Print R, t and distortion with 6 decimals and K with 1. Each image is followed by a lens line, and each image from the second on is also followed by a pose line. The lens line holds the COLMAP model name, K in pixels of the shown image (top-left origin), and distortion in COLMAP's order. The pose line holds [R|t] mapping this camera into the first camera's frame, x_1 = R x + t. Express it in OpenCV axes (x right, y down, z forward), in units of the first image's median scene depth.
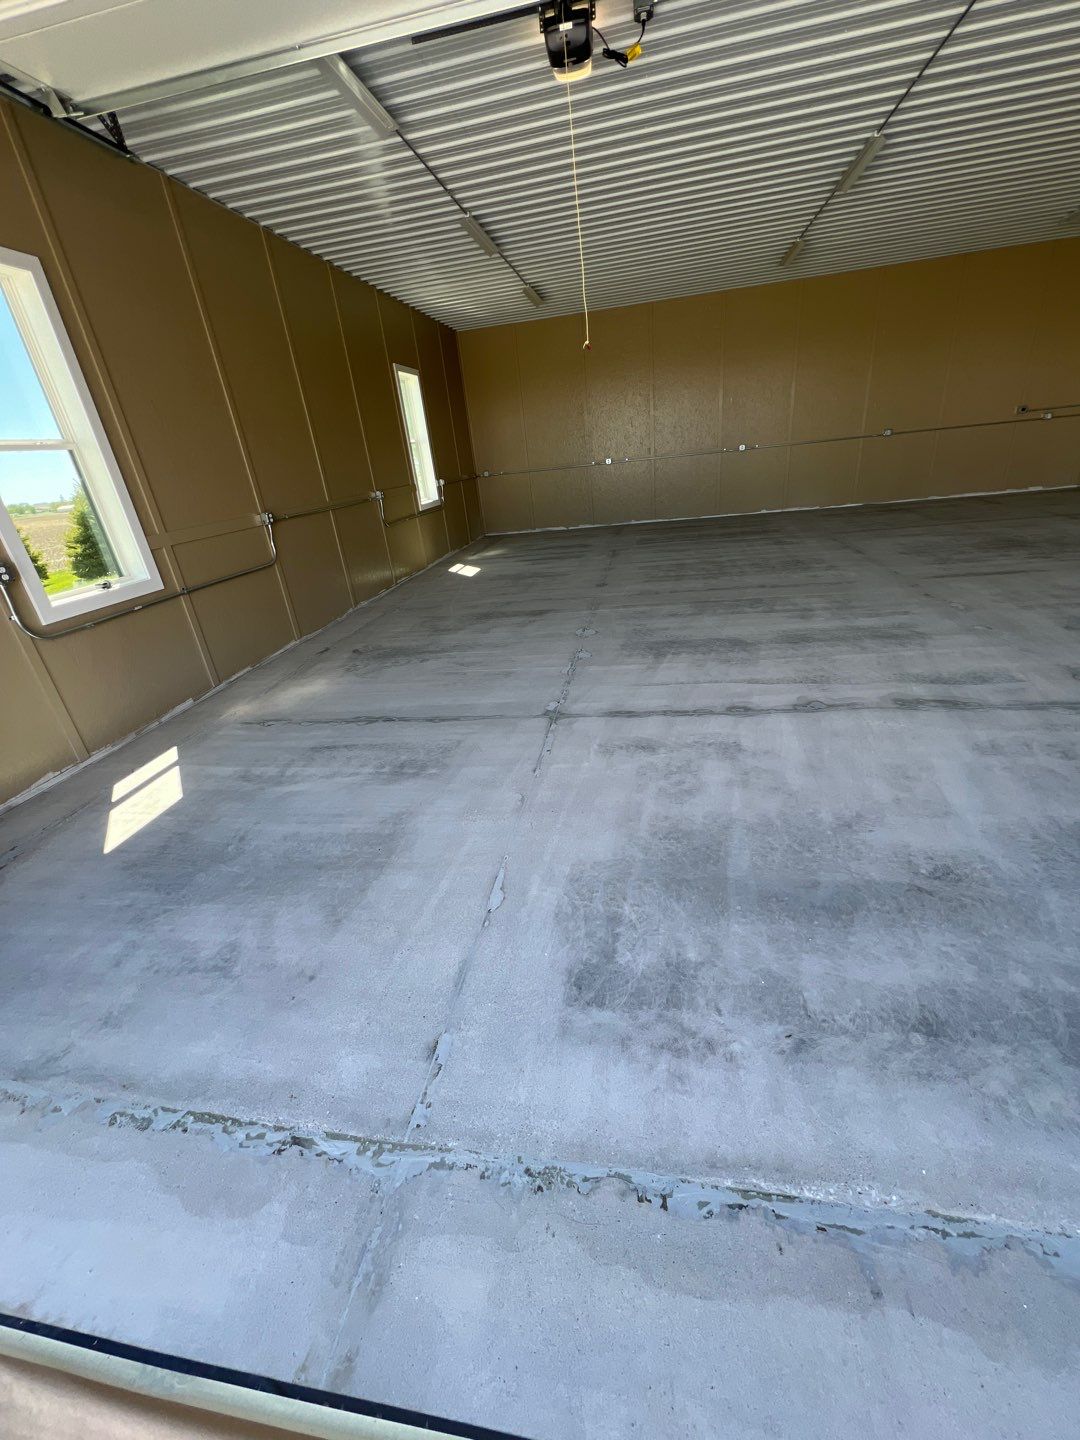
lens RADIAL K [[576.5, 0, 538.5], [0, 576.5, 724.9], [0, 0, 1]] dist [-0.001255, 0.000635]
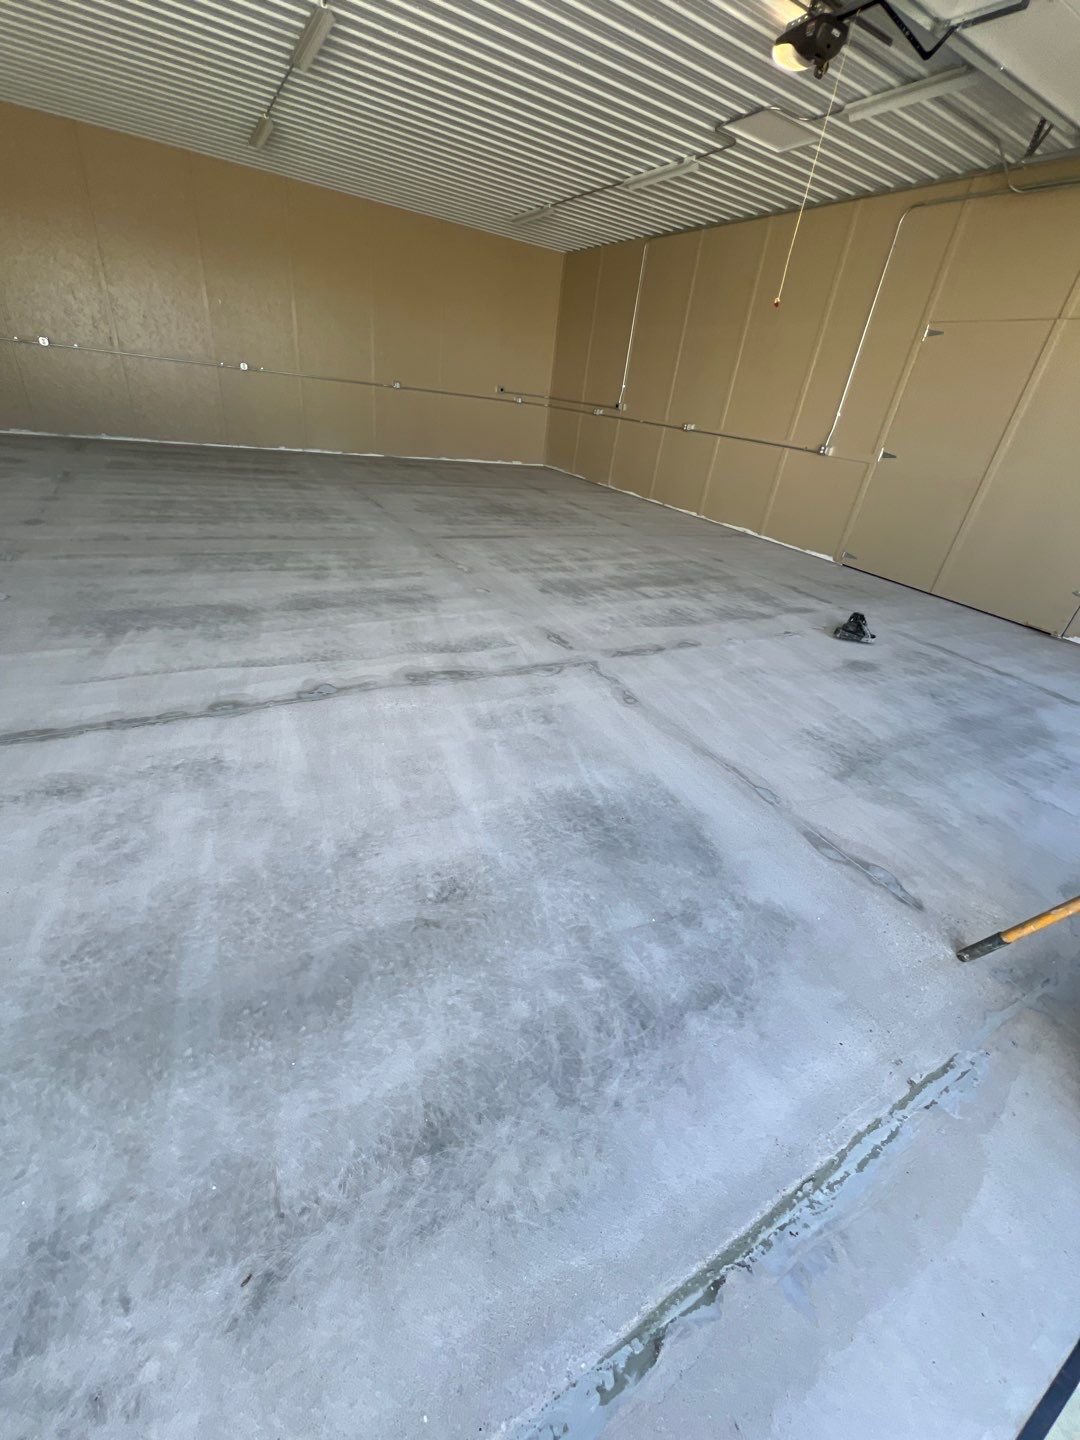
lens RADIAL K [[576.5, 0, 545.6], [0, 576.5, 723.4], [0, 0, 1]] dist [-0.001255, 0.000635]
pose [[0.749366, -0.155010, 0.643757, 0.211037], [0.099133, 0.987519, 0.122389, -0.069957], [-0.654694, -0.027897, 0.755379, 0.179141]]
